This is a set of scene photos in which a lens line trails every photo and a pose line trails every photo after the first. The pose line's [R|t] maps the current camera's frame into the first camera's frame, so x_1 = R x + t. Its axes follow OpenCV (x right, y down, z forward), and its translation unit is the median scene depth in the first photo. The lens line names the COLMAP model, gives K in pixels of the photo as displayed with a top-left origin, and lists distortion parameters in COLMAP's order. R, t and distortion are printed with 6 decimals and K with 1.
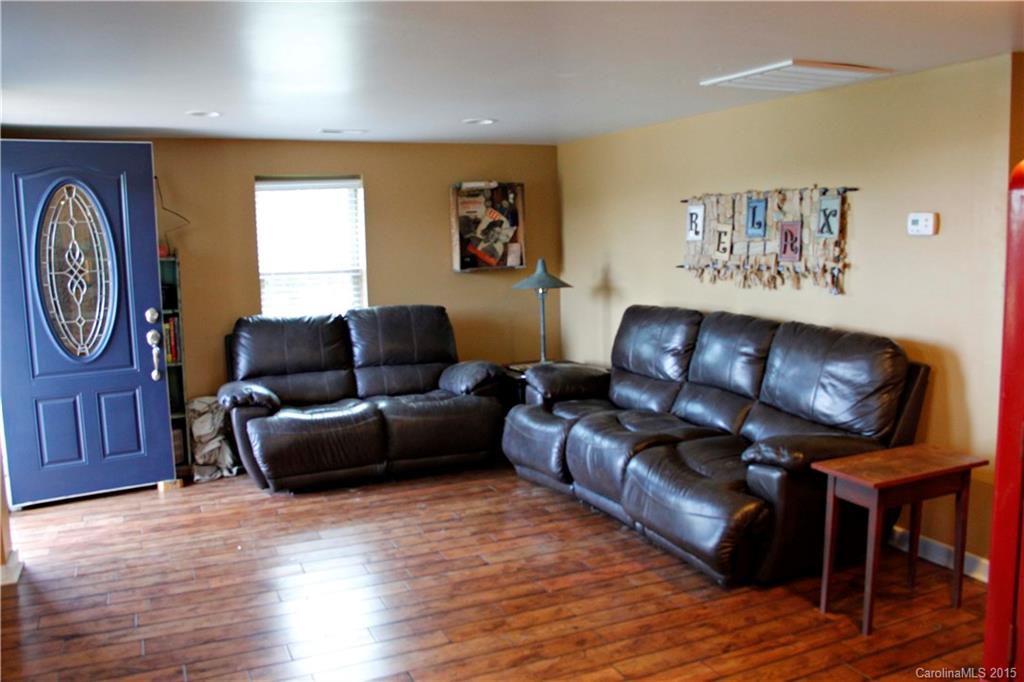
lens RADIAL K [[868.7, 0, 512.0], [0, 868.7, 341.0], [0, 0, 1]] dist [-0.133121, 0.000087]
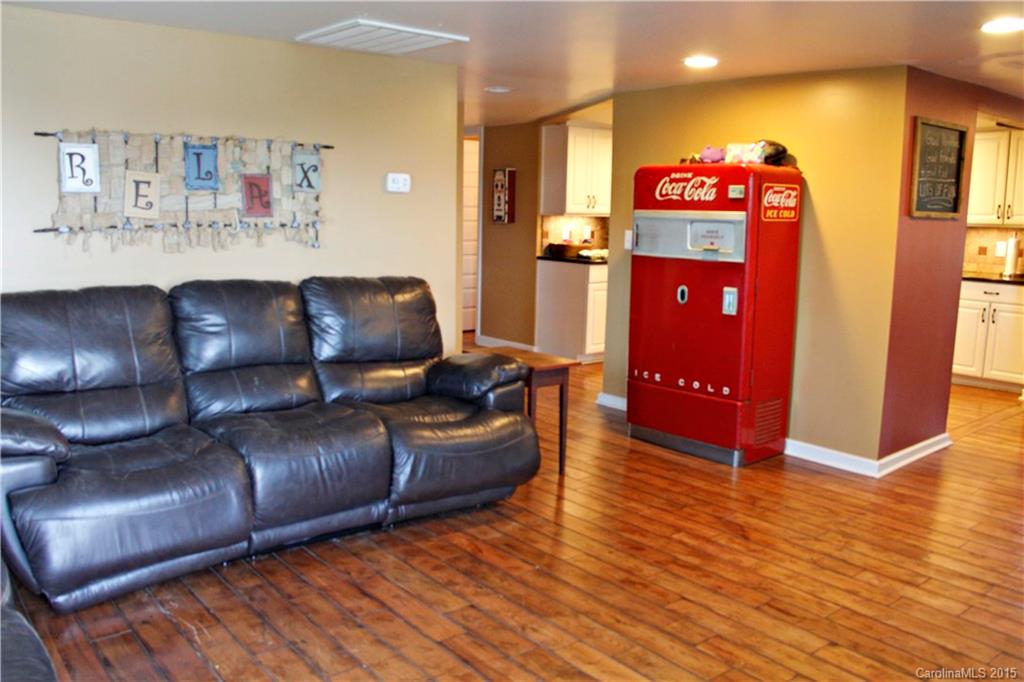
lens RADIAL K [[868.7, 0, 512.0], [0, 868.7, 341.0], [0, 0, 1]] dist [-0.133121, 0.000087]
pose [[-0.267992, -0.127324, 0.954971, -0.673762], [0.104707, 0.981508, 0.160246, -0.083973], [-0.957714, 0.142937, -0.249705, 1.023835]]
